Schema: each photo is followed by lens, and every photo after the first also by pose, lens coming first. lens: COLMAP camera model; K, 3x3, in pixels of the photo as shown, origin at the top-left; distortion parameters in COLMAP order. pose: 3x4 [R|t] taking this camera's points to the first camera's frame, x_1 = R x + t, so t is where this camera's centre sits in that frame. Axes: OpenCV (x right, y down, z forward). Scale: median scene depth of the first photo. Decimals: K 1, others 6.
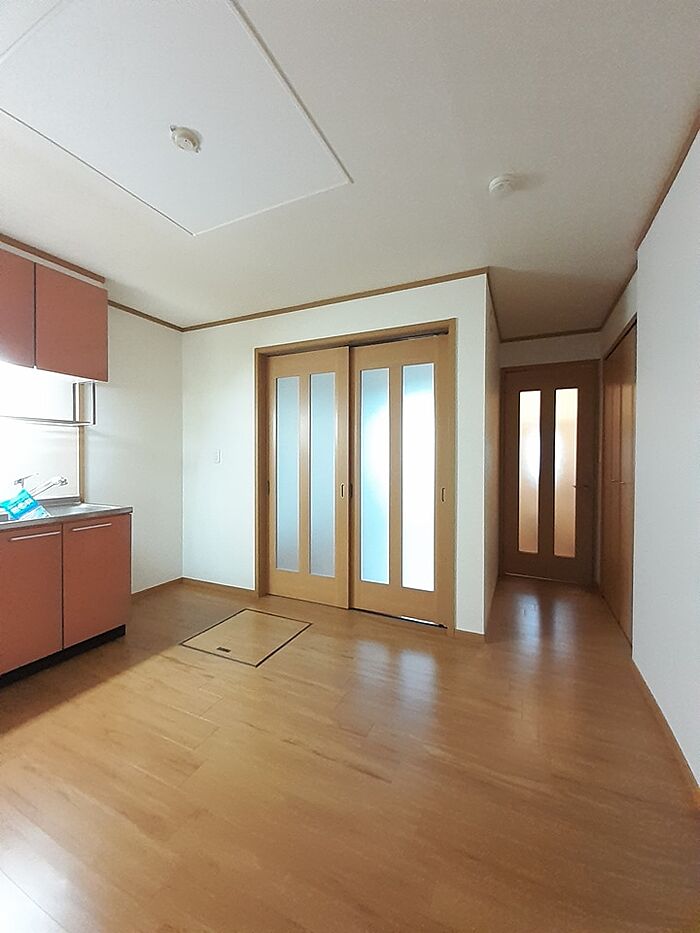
lens RADIAL K [[374.7, 0, 349.7], [0, 374.7, 457.2], [0, 0, 1]] dist [-0.000590, -0.000122]
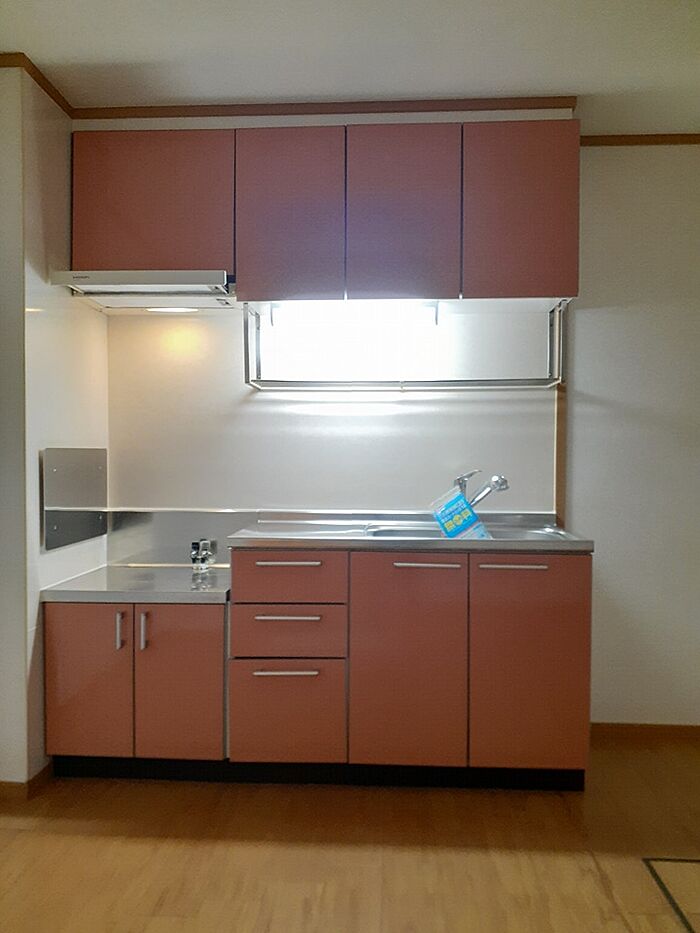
lens RADIAL K [[764.7, 0, 350.0], [0, 764.7, 474.9], [0, 0, 1]] dist [0.007777, 0.004342]
pose [[0.393454, 0.023868, -0.919035, 0.231655], [-0.005673, 0.999707, 0.023534, 0.024177], [0.919327, -0.004046, 0.393474, 0.318787]]
